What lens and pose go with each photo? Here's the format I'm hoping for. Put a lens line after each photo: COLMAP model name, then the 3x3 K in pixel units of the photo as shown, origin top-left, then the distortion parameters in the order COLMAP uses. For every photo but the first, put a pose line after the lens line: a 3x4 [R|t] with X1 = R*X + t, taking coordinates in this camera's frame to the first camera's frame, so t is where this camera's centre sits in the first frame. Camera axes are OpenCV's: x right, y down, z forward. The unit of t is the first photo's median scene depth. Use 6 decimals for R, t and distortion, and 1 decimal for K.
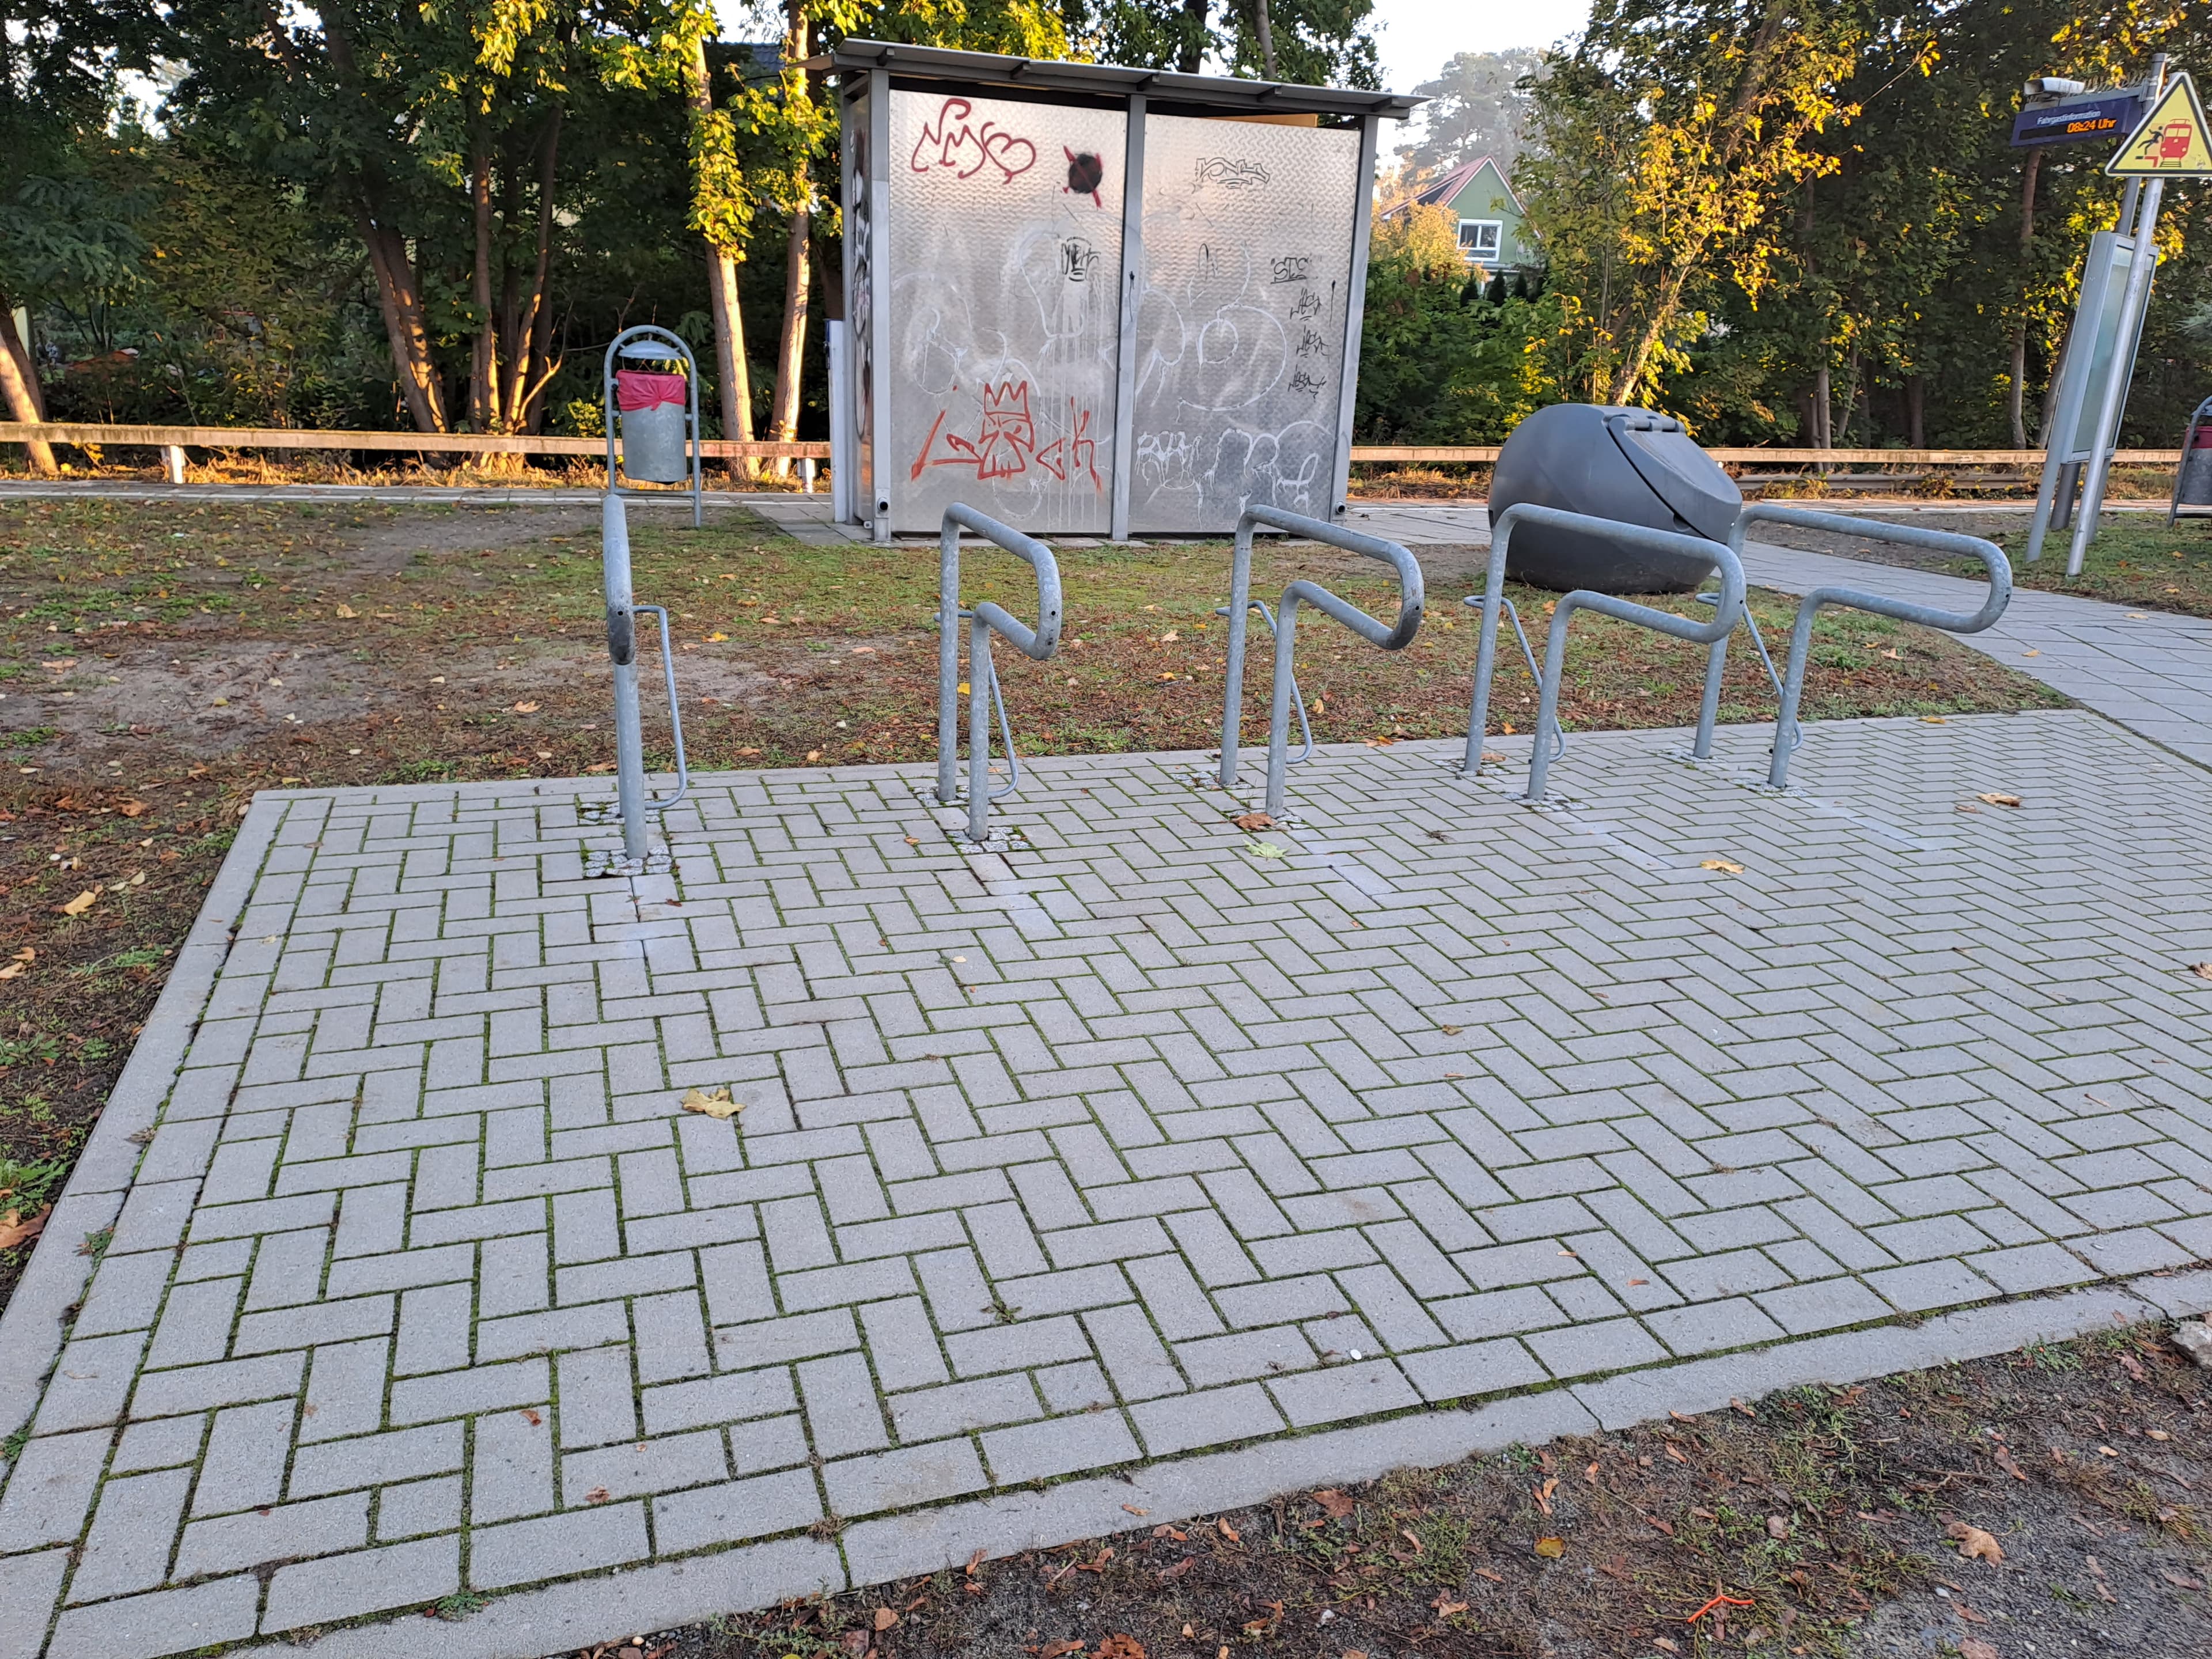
lens RADIAL K [[1750.0, 0, 1106.0], [0, 1750.0, 829.5], [0, 0, 1]] dist [0.109842, -0.004644]
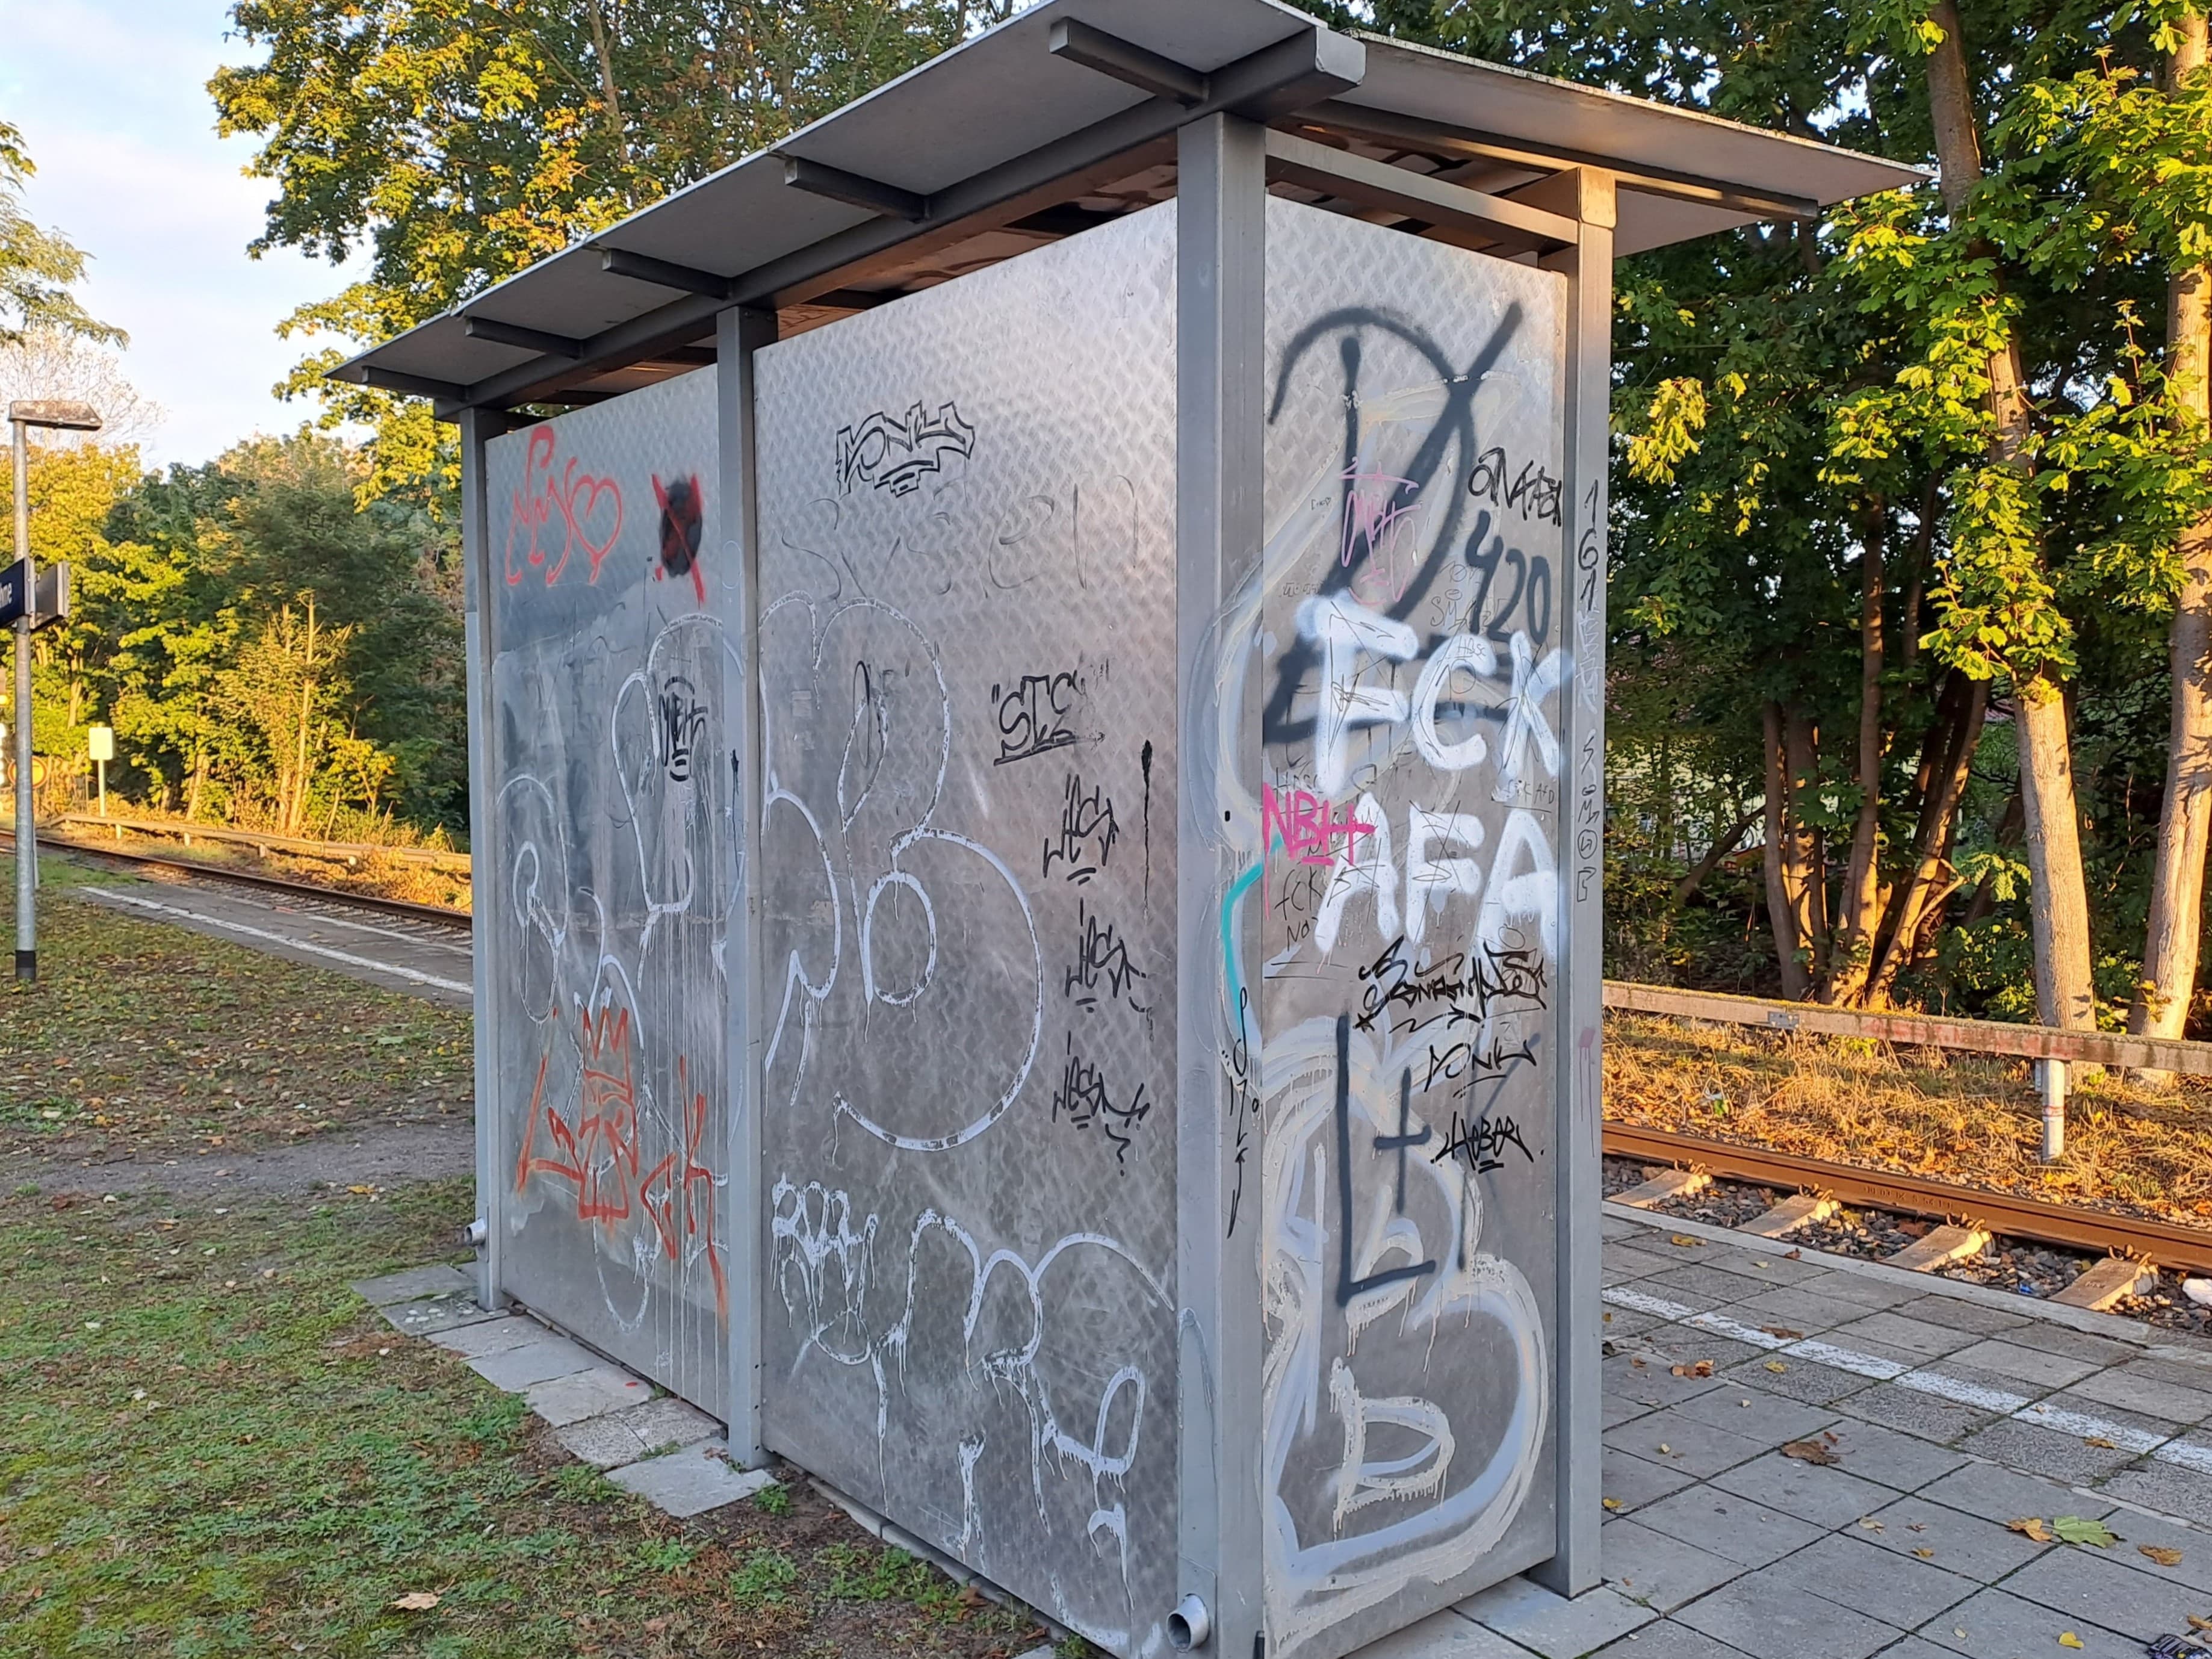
lens RADIAL K [[1750.0, 0, 1106.0], [0, 1750.0, 829.5], [0, 0, 1]] dist [0.109842, -0.004644]
pose [[0.357746, 0.002690, -0.933815, 0.373085], [-0.231141, 0.969133, -0.085758, -0.275937], [0.904761, 0.246522, 0.347325, 0.914473]]
